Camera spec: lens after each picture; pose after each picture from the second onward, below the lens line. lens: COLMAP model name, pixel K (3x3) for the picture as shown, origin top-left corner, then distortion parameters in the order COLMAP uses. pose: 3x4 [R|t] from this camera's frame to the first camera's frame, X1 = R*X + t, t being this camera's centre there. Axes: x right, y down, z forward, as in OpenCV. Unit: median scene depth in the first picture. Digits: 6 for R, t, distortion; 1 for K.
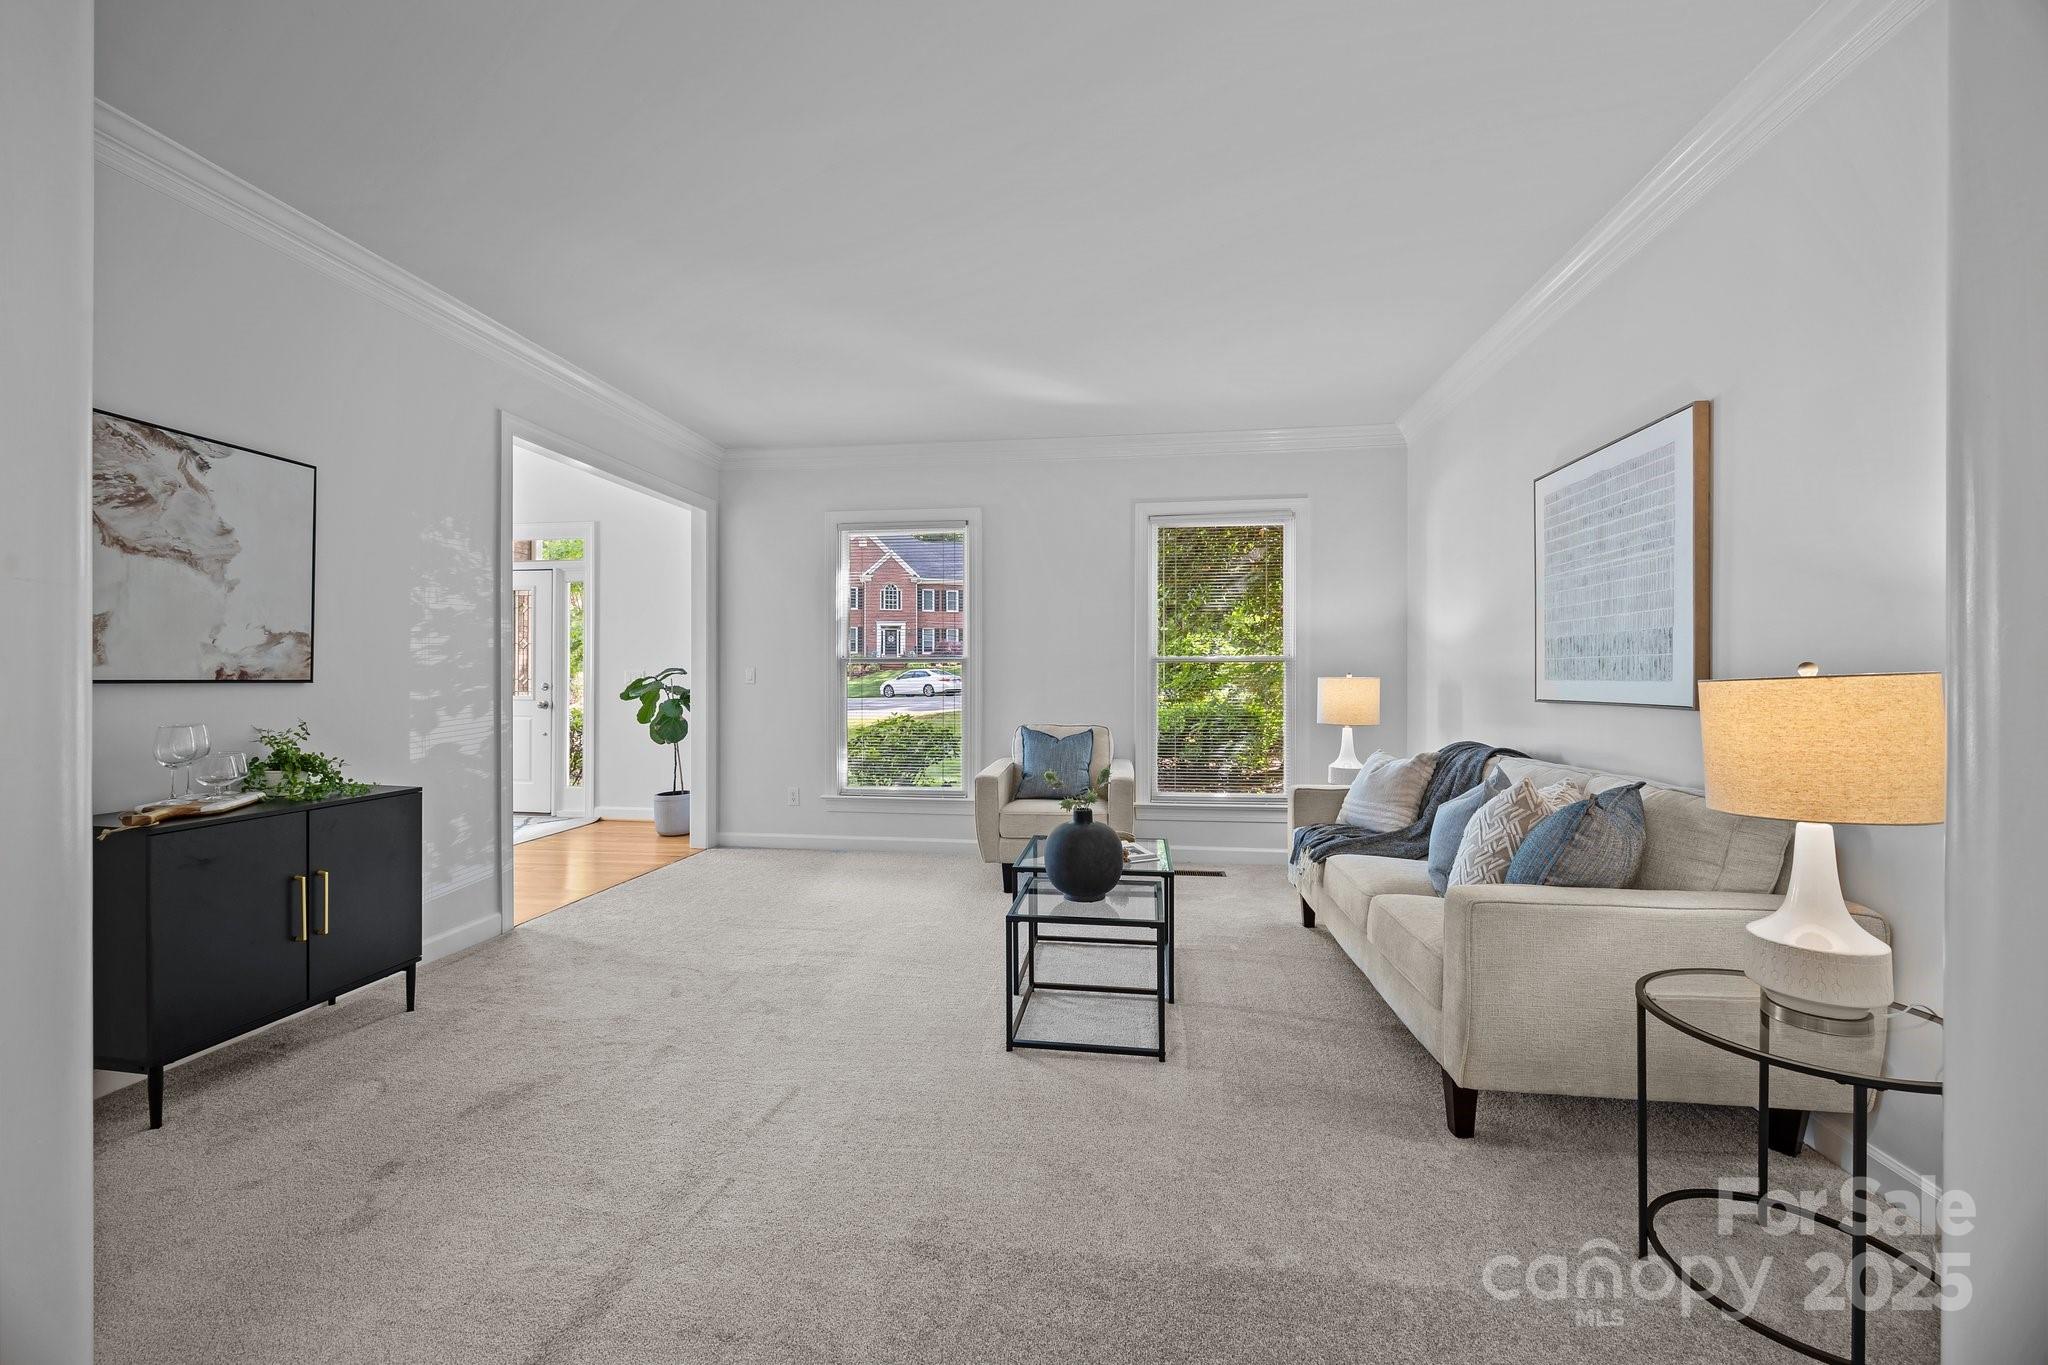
lens RADIAL K [[781.6, 0, 1025.8], [0, 781.6, 678.4], [0, 0, 1]] dist [-0.007760, 0.000444]
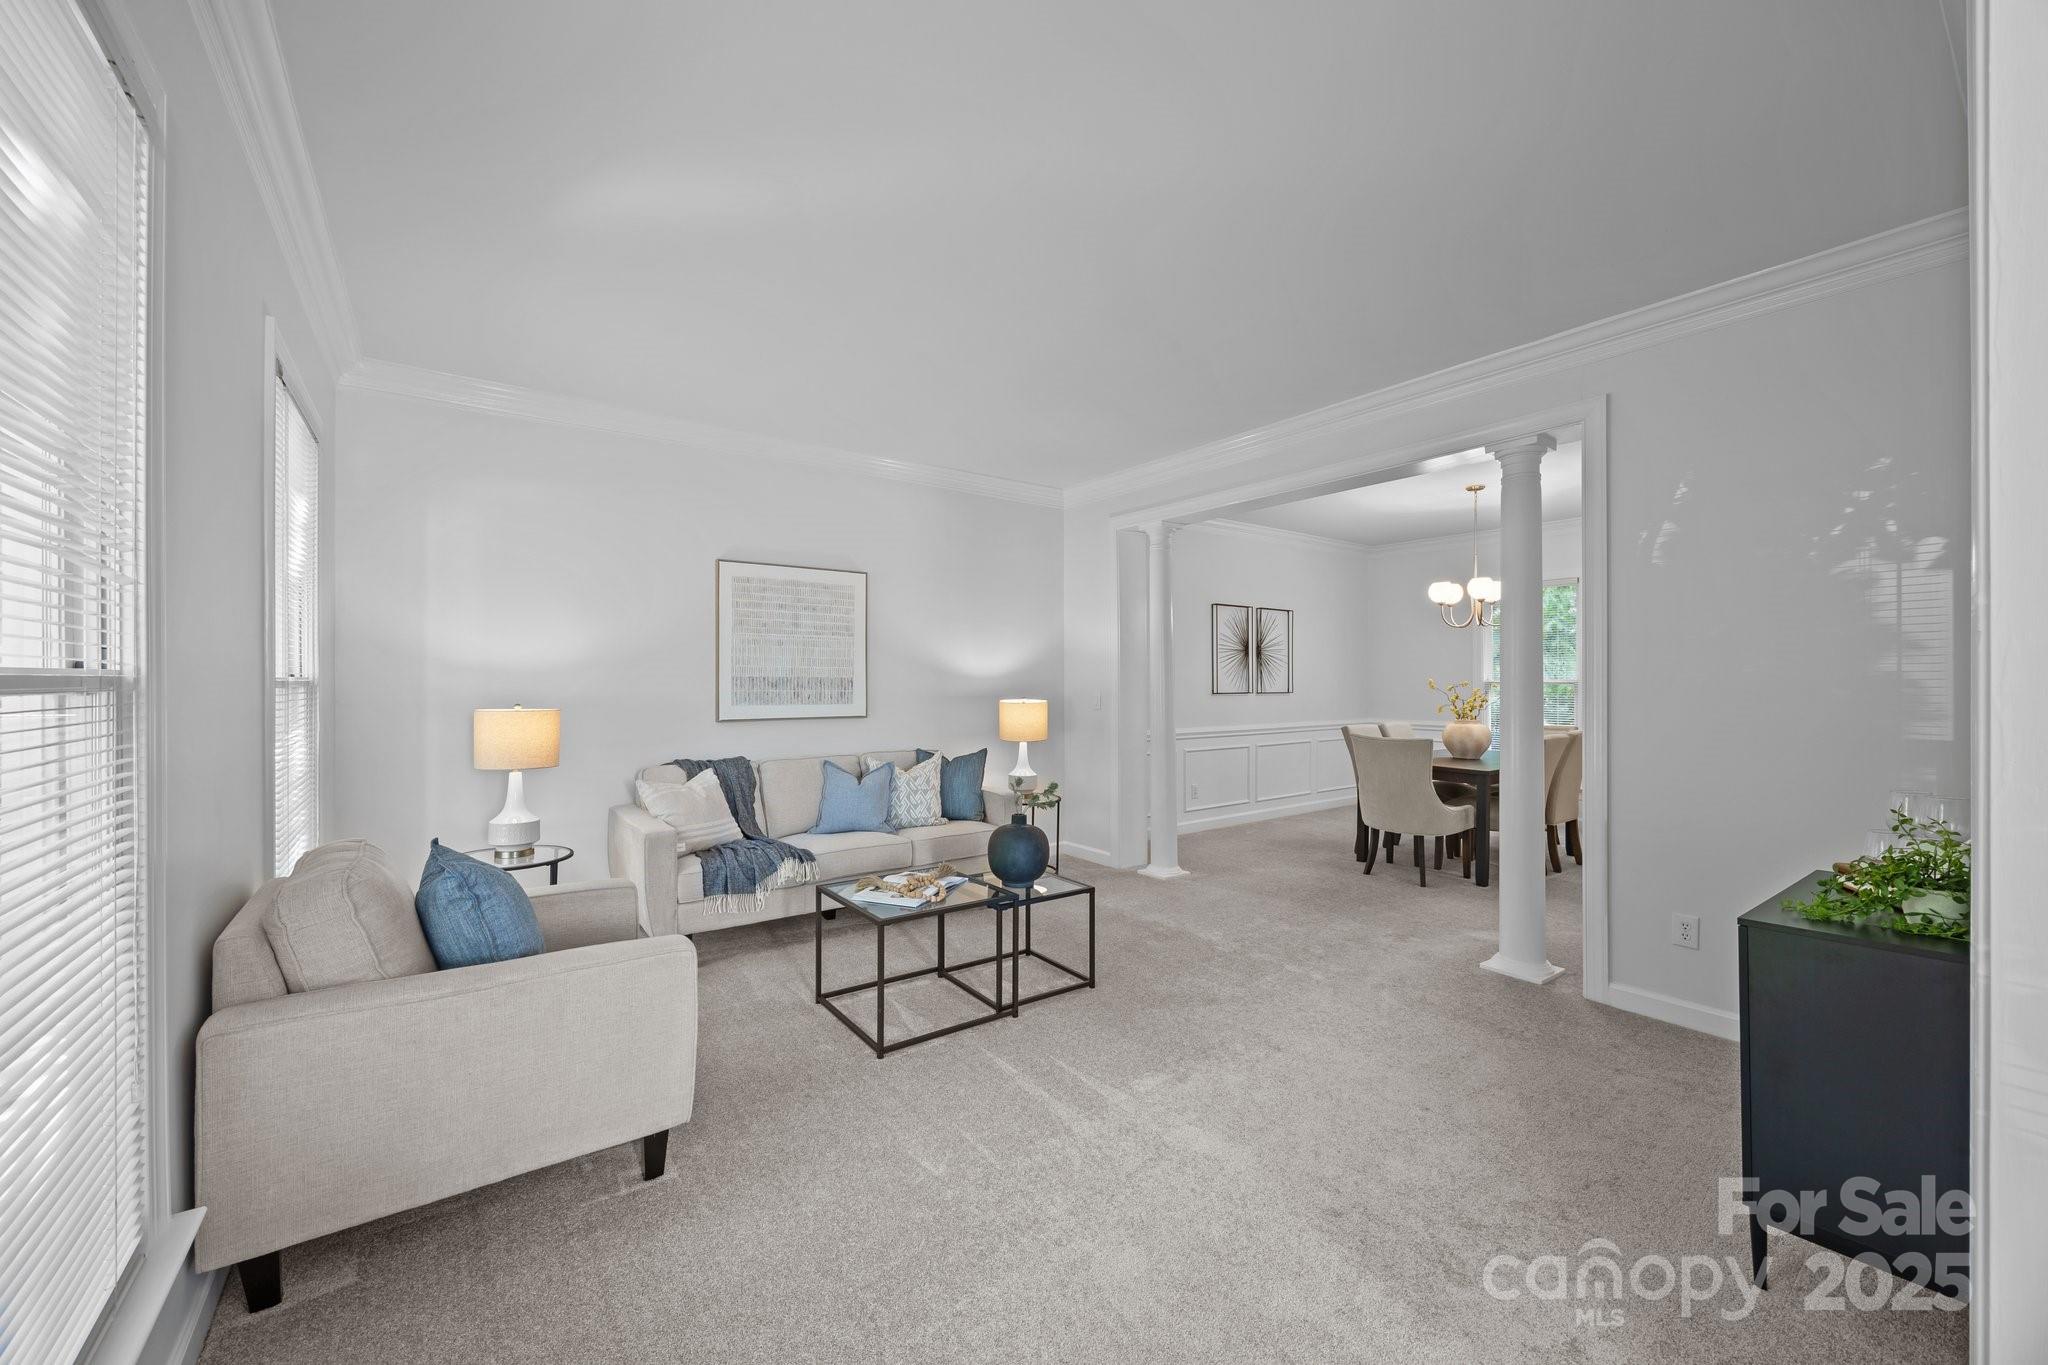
lens RADIAL K [[781.6, 0, 1015.3], [0, 781.6, 681.4], [0, 0, 1]] dist [-0.007760, 0.000444]
pose [[-0.676439, 0.010840, 0.736419, -1.075627], [0.008867, 0.999939, -0.006574, -0.043441], [-0.736445, 0.002083, -0.676494, 2.348240]]
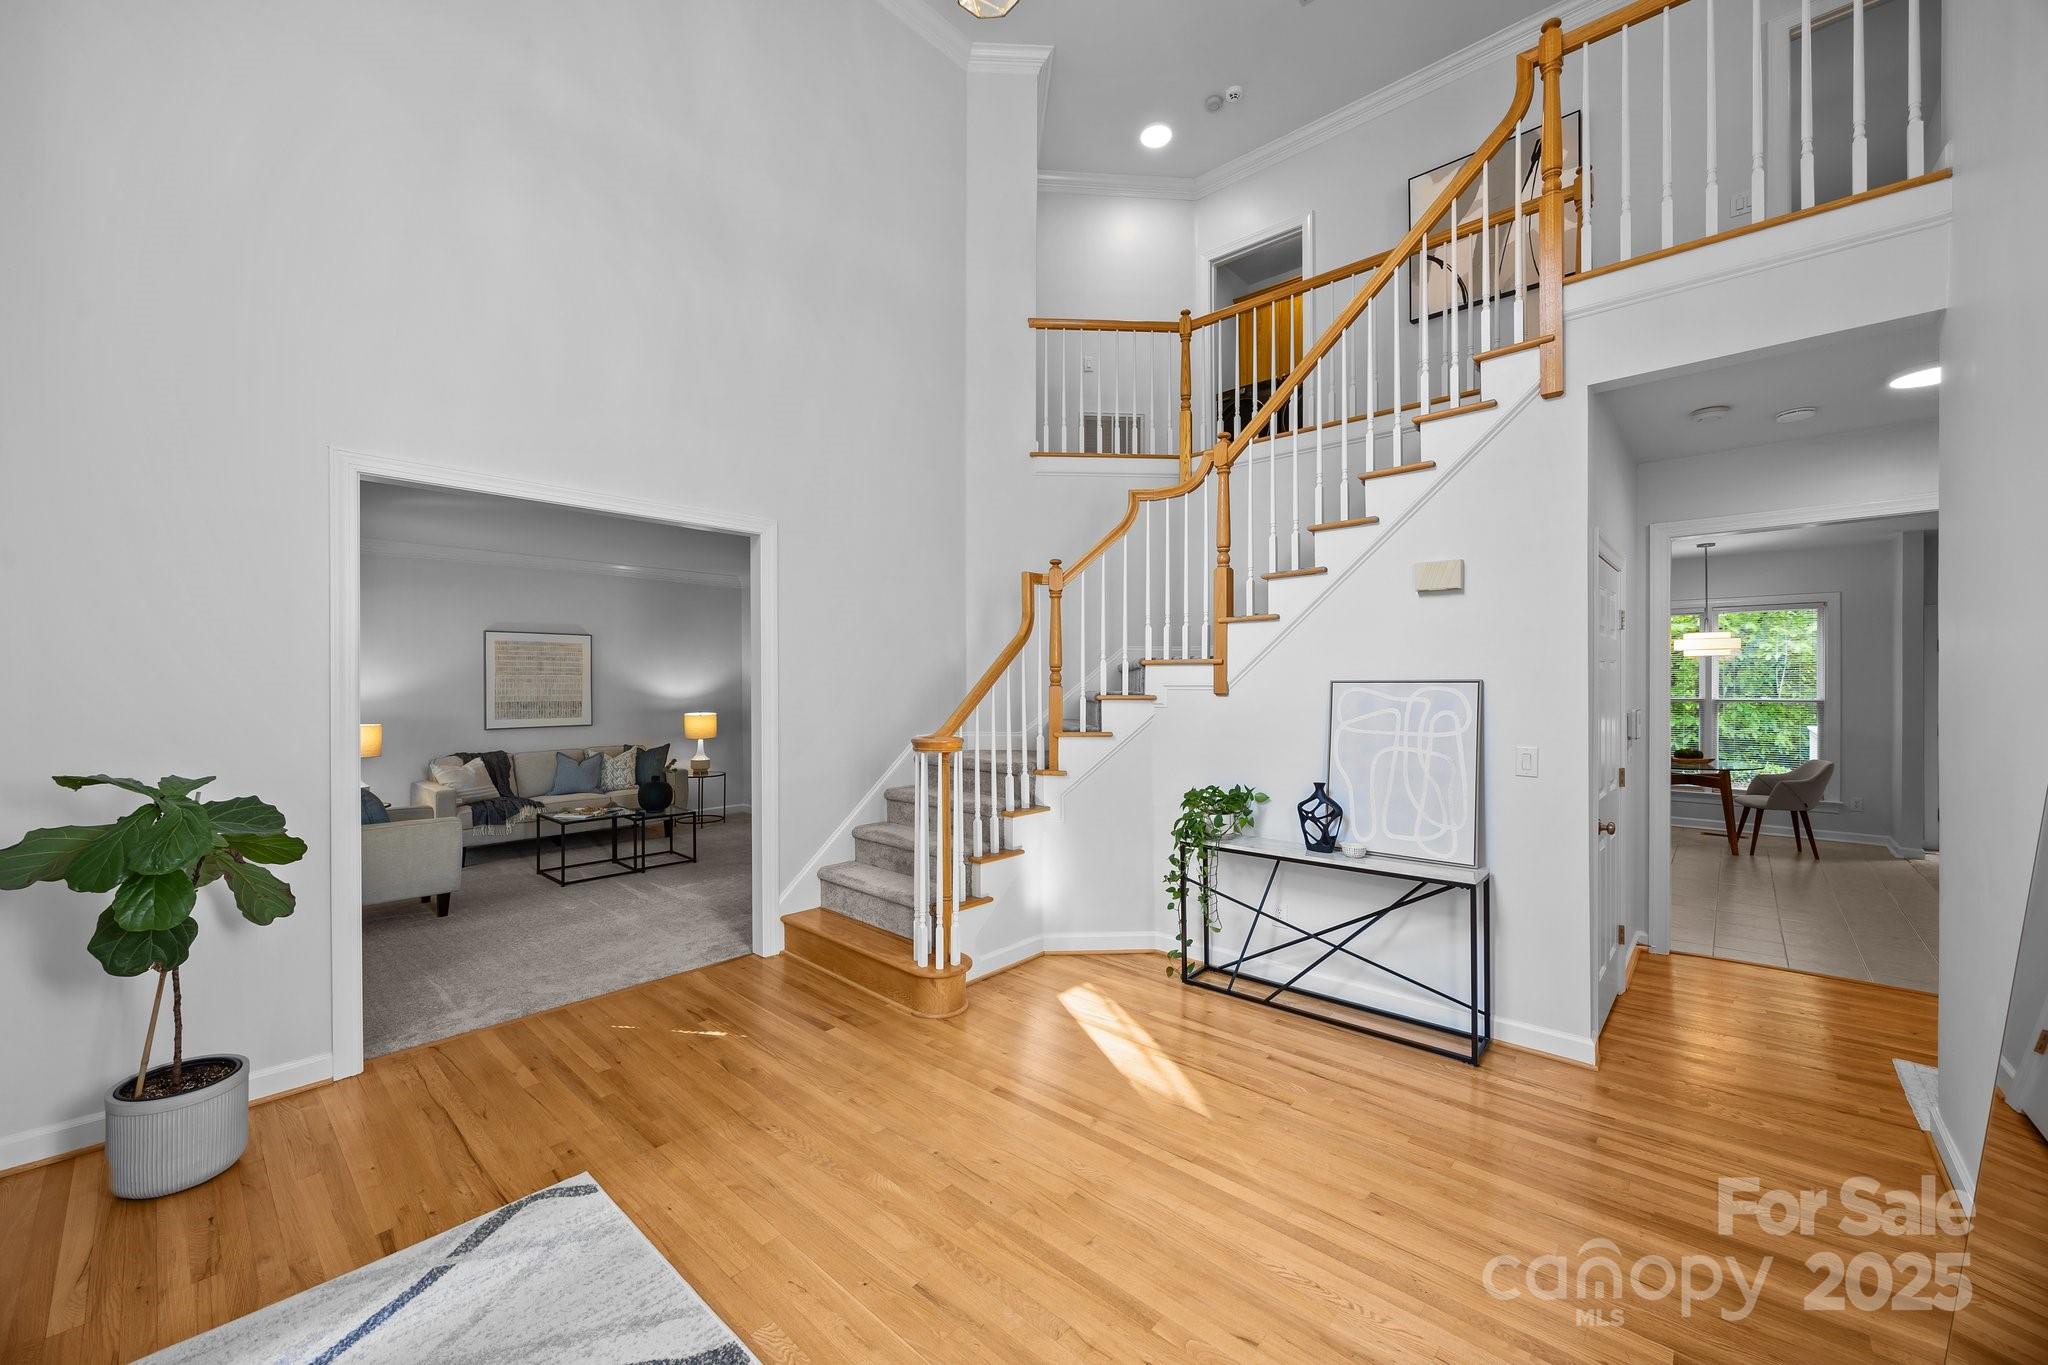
lens RADIAL K [[781.6, 0, 1037.5], [0, 781.6, 684.2], [0, 0, 1]] dist [-0.007760, 0.000444]
pose [[-0.823108, 0.005060, 0.567862, -2.938619], [0.008114, 0.999963, 0.002851, -0.145569], [-0.567827, 0.006954, -0.823119, 2.958837]]
